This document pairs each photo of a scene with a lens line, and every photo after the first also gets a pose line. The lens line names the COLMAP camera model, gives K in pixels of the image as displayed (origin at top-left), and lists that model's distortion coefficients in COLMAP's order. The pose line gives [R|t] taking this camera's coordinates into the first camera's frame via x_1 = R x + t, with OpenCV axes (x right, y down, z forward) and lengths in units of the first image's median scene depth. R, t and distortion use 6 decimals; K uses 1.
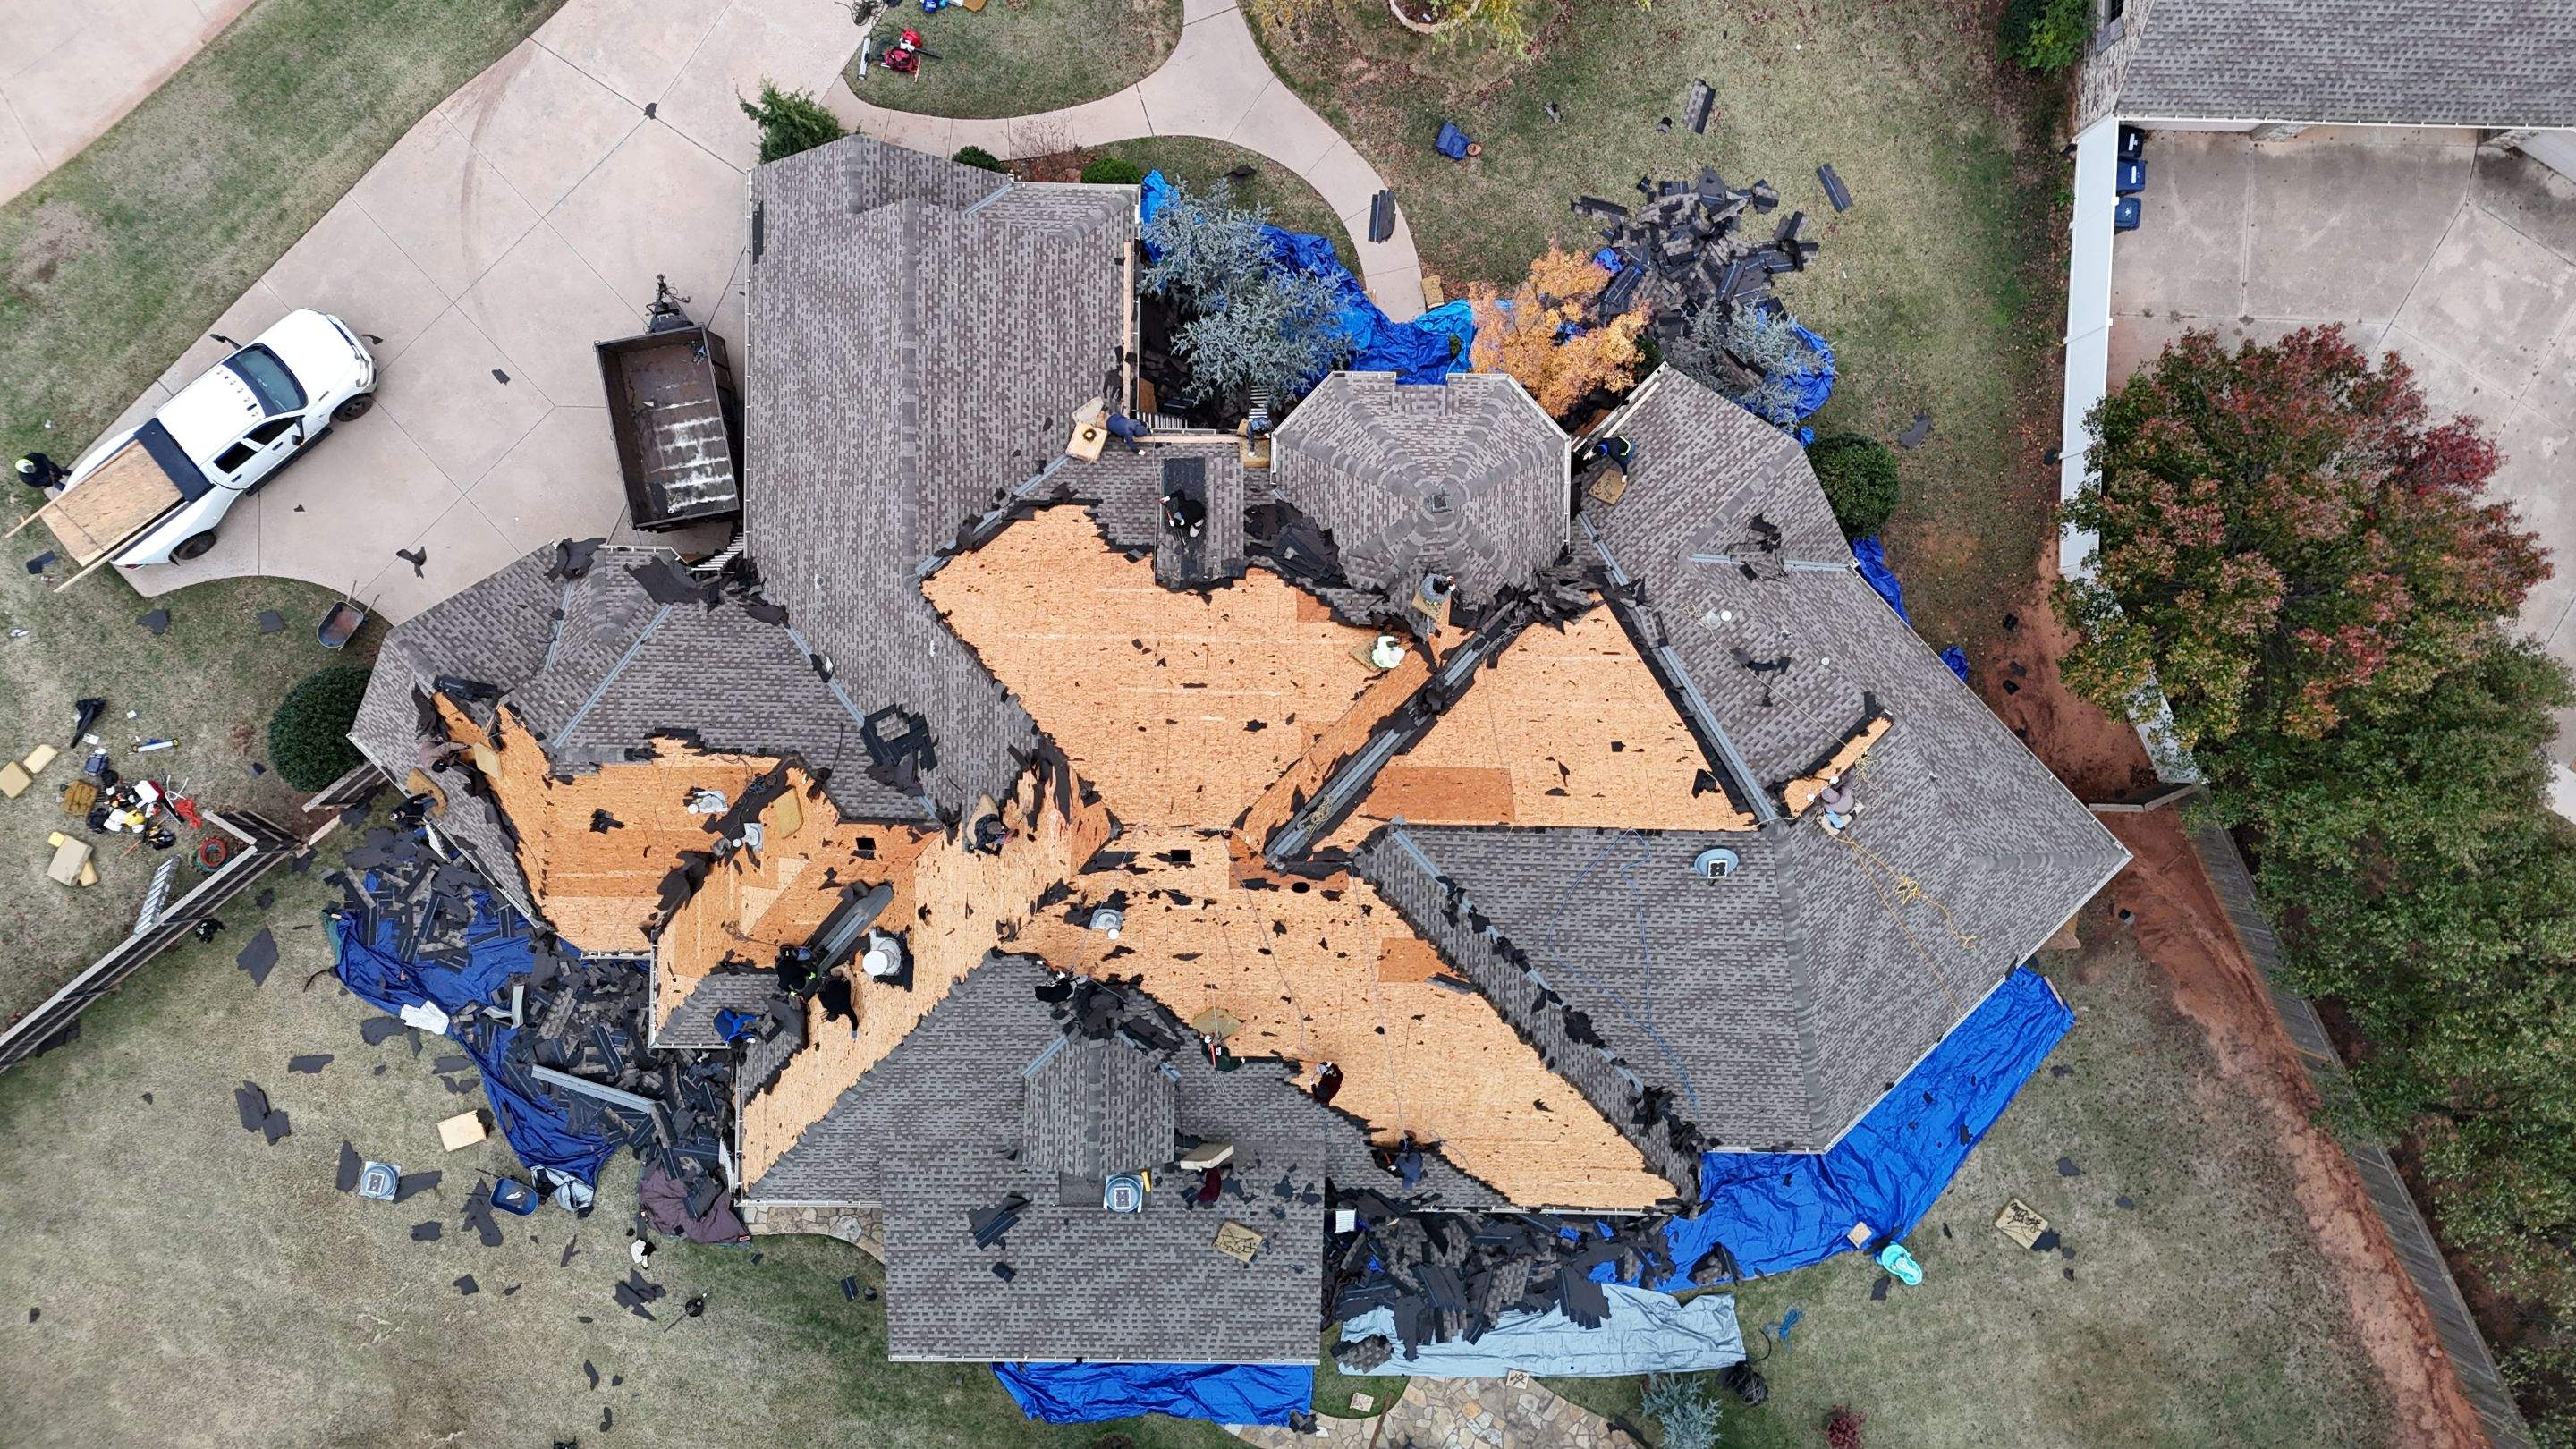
lens RADIAL K [[1888.5, 0, 1283.0], [0, 1888.5, 735.0], [0, 0, 1]] dist [0.087186, -0.080576]
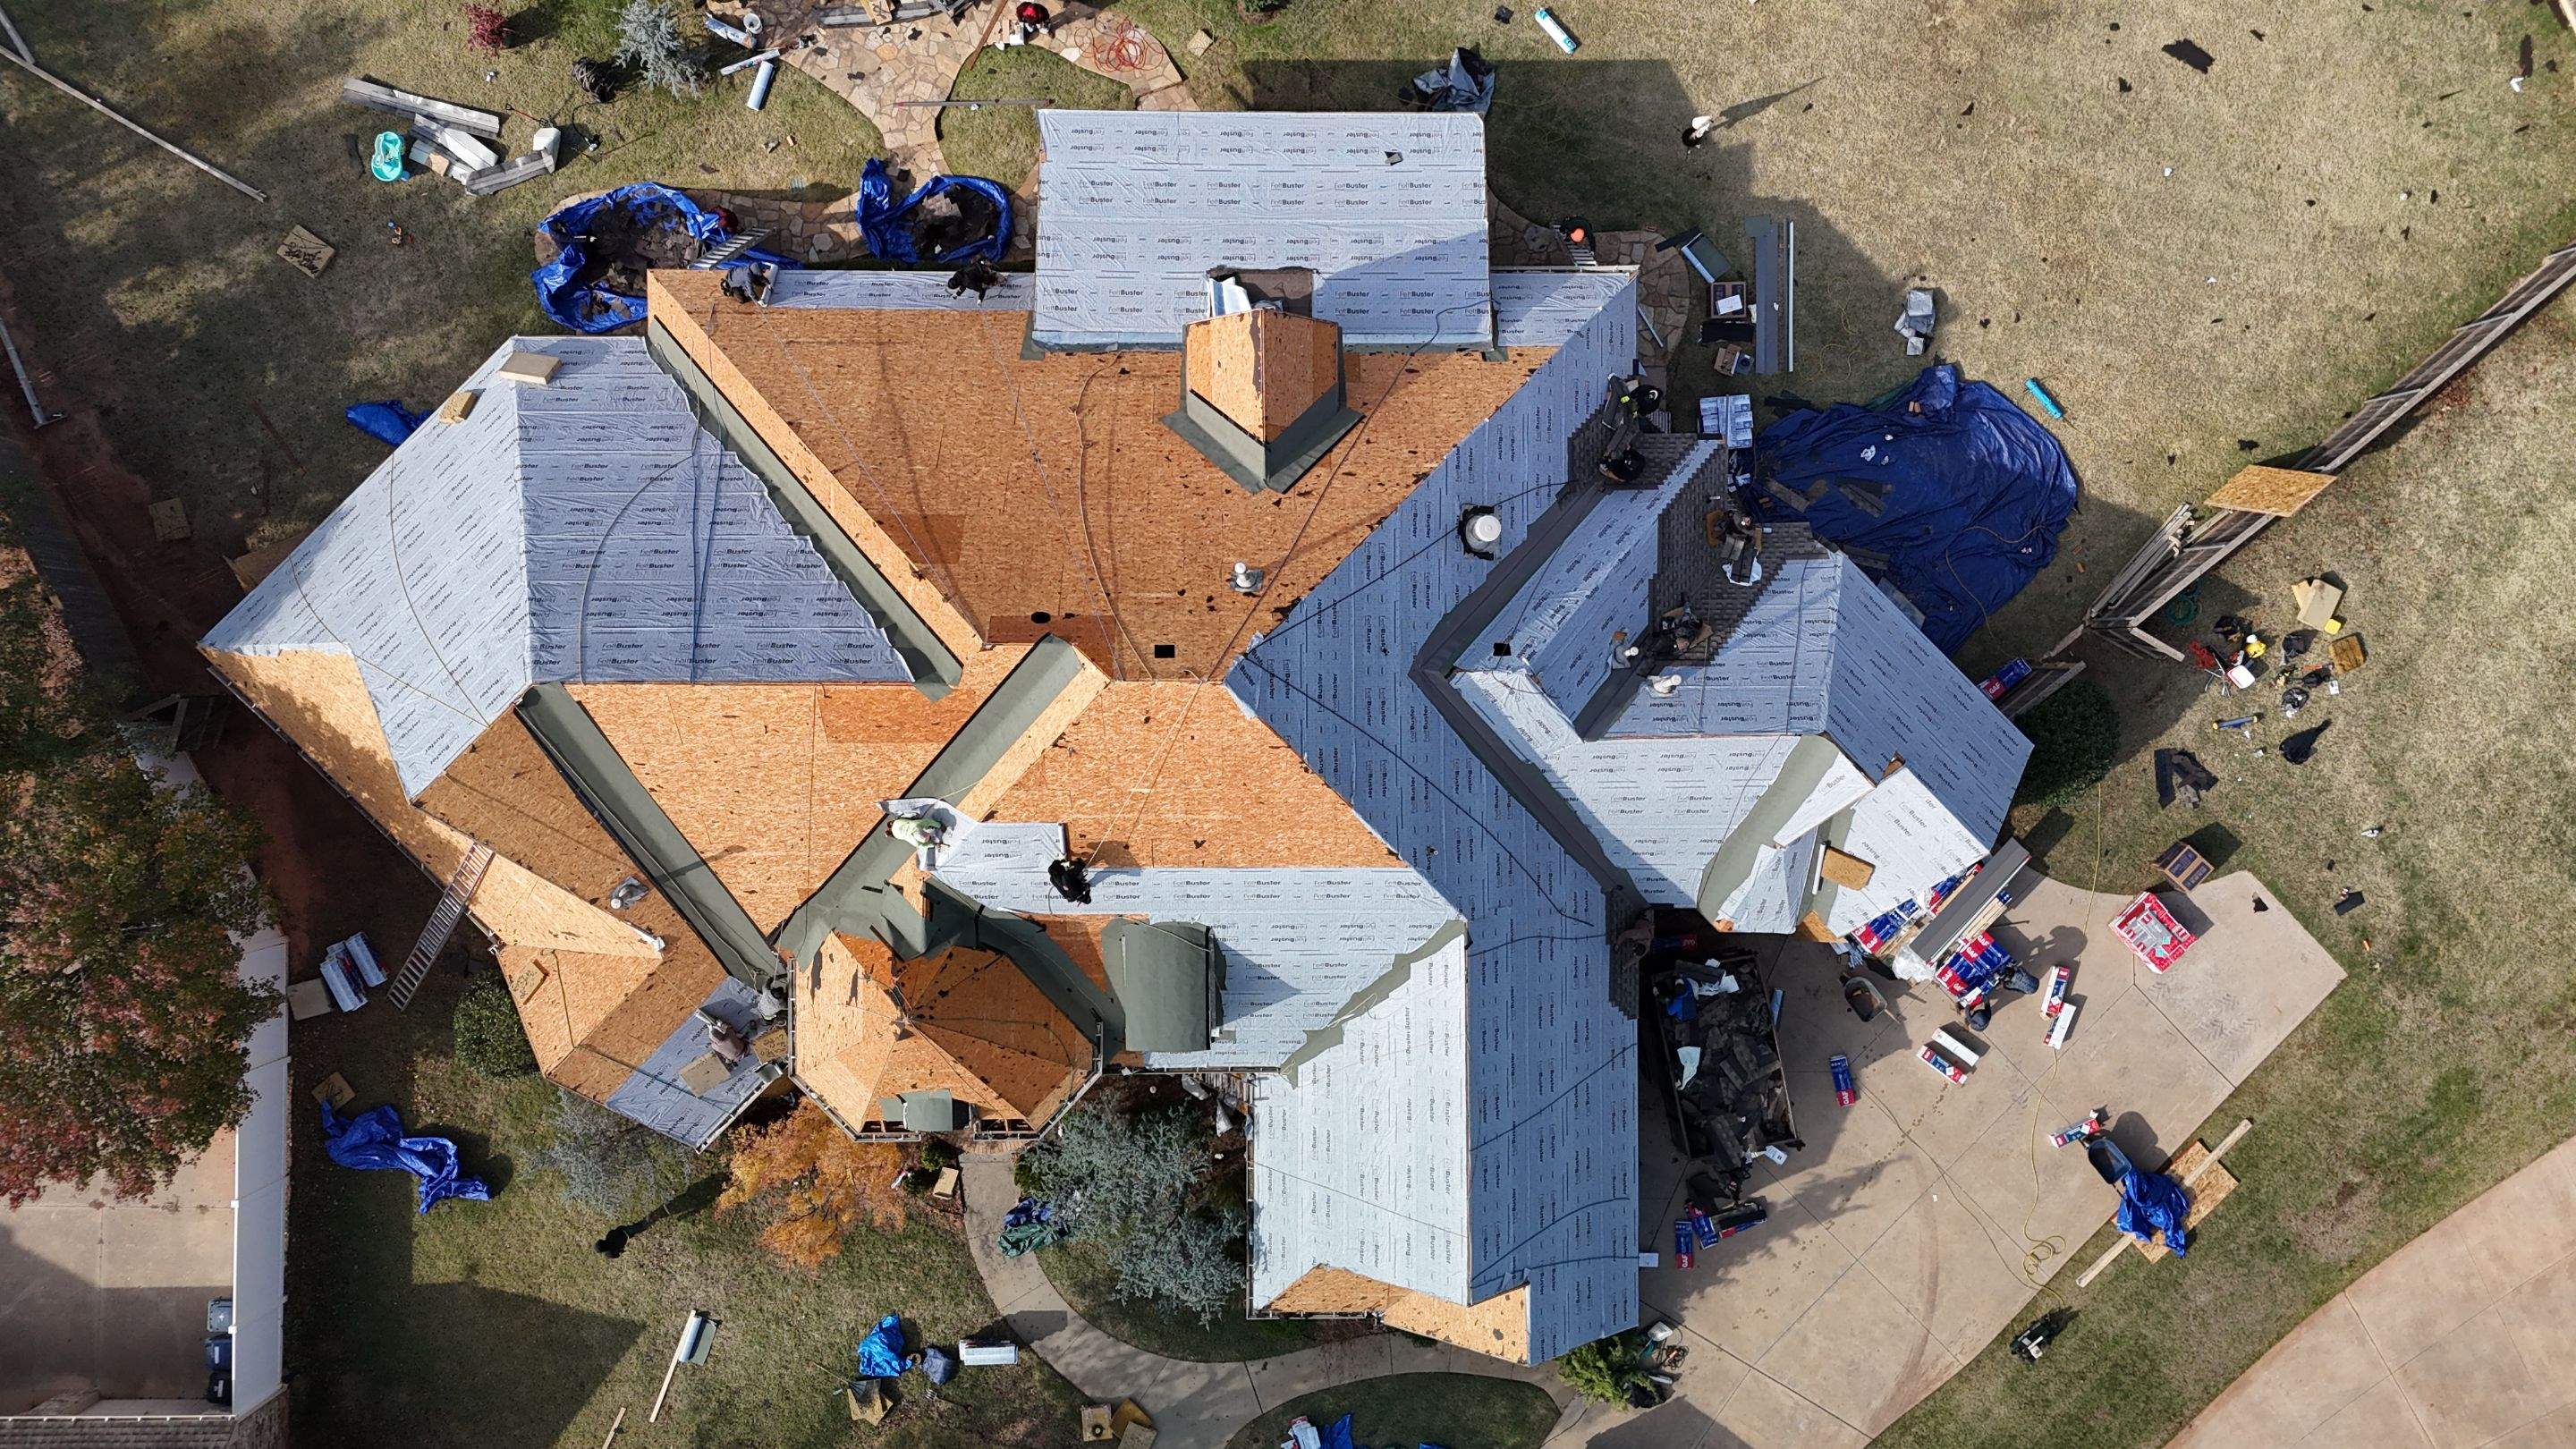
lens RADIAL K [[1888.5, 0, 1286.3], [0, 1888.5, 729.7], [0, 0, 1]] dist [0.087186, -0.080576]
pose [[-0.999249, 0.017764, -0.034427, -0.067337], [-0.016917, -0.999550, -0.024760, 0.037654], [-0.034852, -0.024159, 0.999100, 0.029992]]
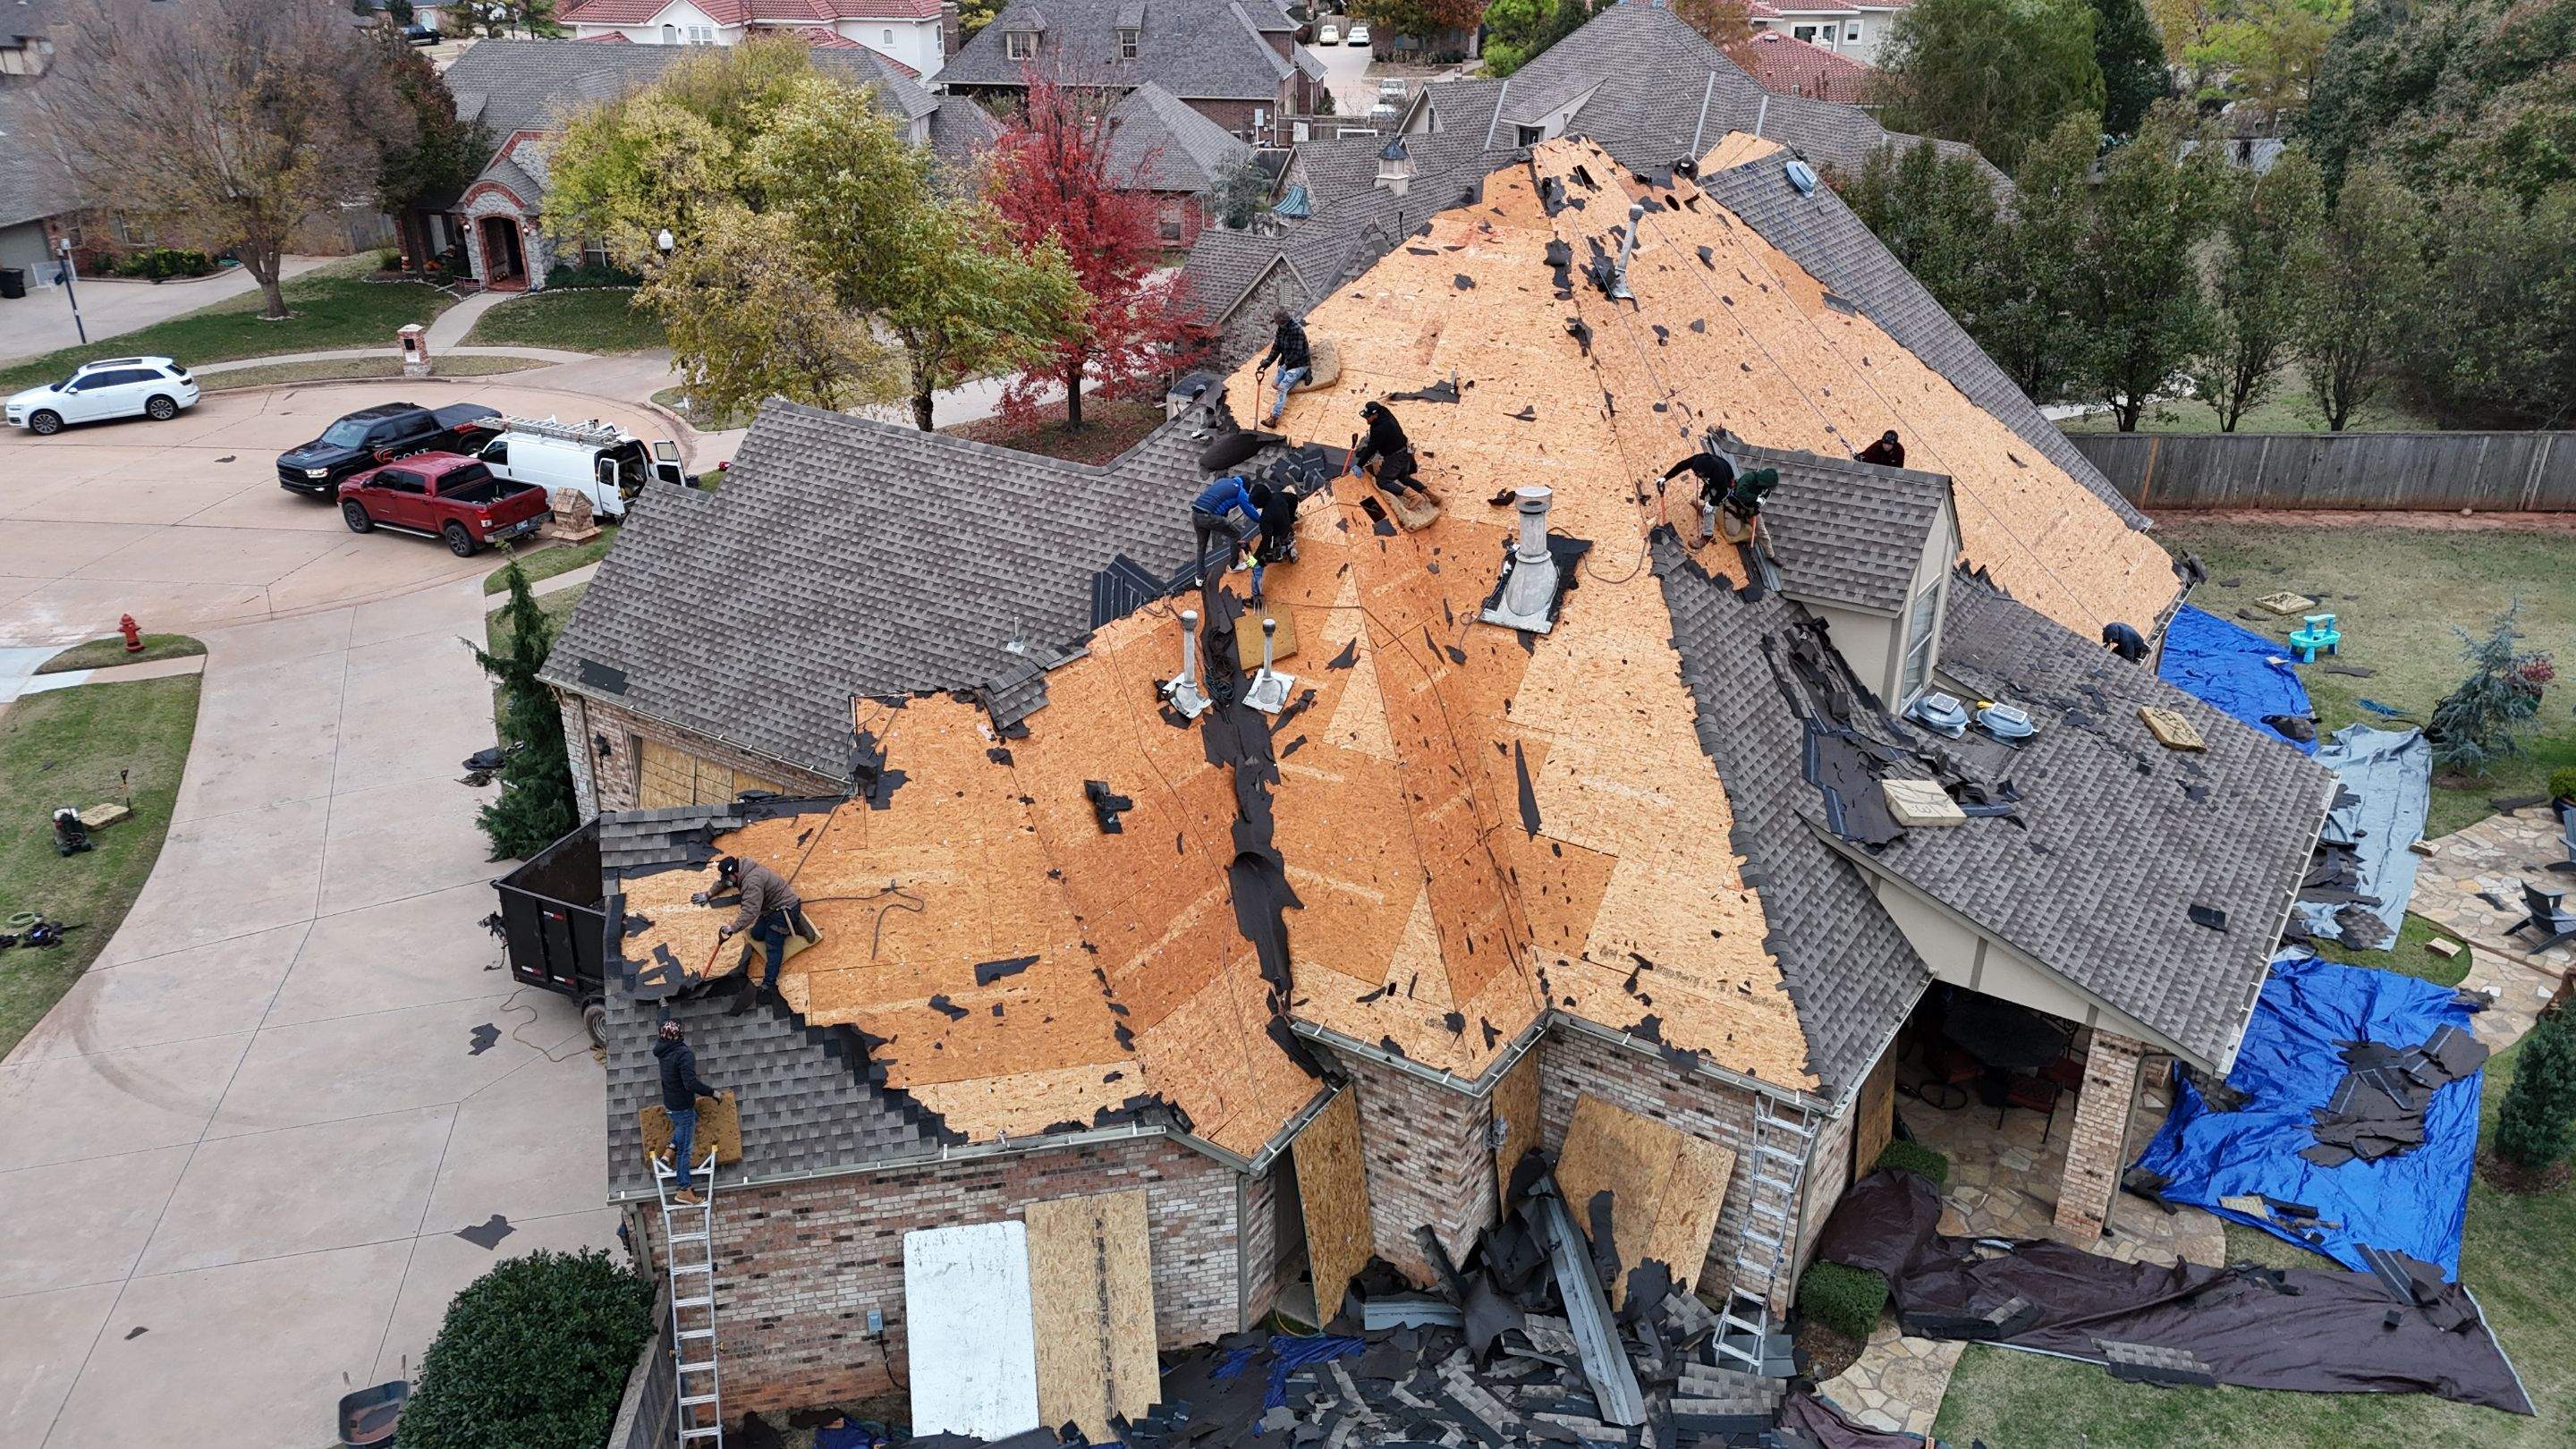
lens RADIAL K [[1888.5, 0, 1287.8], [0, 1888.5, 734.8], [0, 0, 1]] dist [0.087186, -0.080576]
pose [[0.537863, -0.365867, 0.759503, -0.720959], [0.842907, 0.217853, -0.491984, 0.354543], [0.014541, 0.904810, 0.425567, 0.699016]]
